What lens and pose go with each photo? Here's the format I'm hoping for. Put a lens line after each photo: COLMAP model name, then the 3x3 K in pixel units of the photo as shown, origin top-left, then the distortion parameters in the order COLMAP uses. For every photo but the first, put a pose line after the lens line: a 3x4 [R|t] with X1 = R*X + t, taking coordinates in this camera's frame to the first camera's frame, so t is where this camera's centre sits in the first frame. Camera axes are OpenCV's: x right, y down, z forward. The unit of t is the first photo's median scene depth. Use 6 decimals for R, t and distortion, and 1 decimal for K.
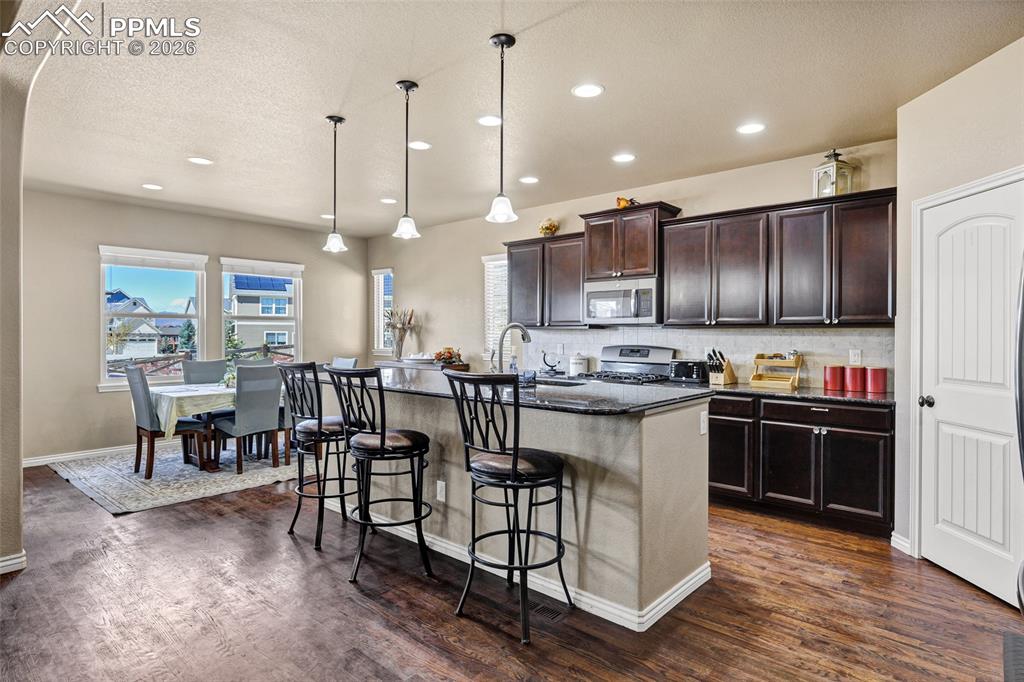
lens RADIAL K [[569.8, 0, 508.2], [0, 569.8, 333.8], [0, 0, 1]] dist [0.000768, -0.000152]
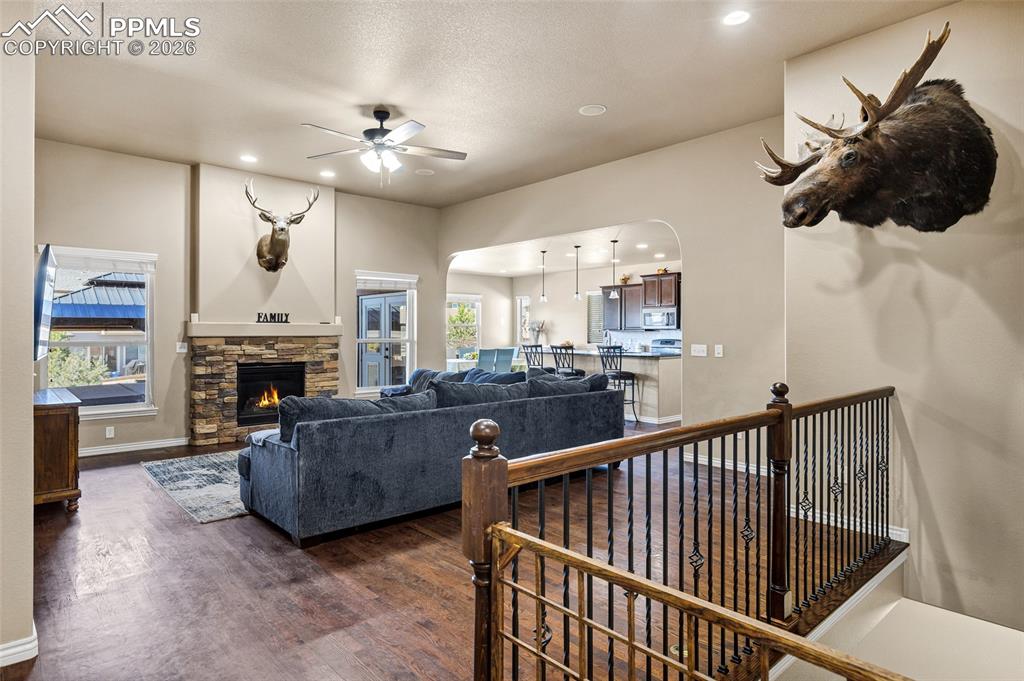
lens RADIAL K [[569.8, 0, 505.3], [0, 569.8, 336.2], [0, 0, 1]] dist [0.000768, -0.000152]
pose [[0.993906, -0.004629, -0.110133, -0.147574], [0.005504, 0.999956, 0.007646, -0.009868], [0.110093, -0.008205, 0.993887, -1.229676]]
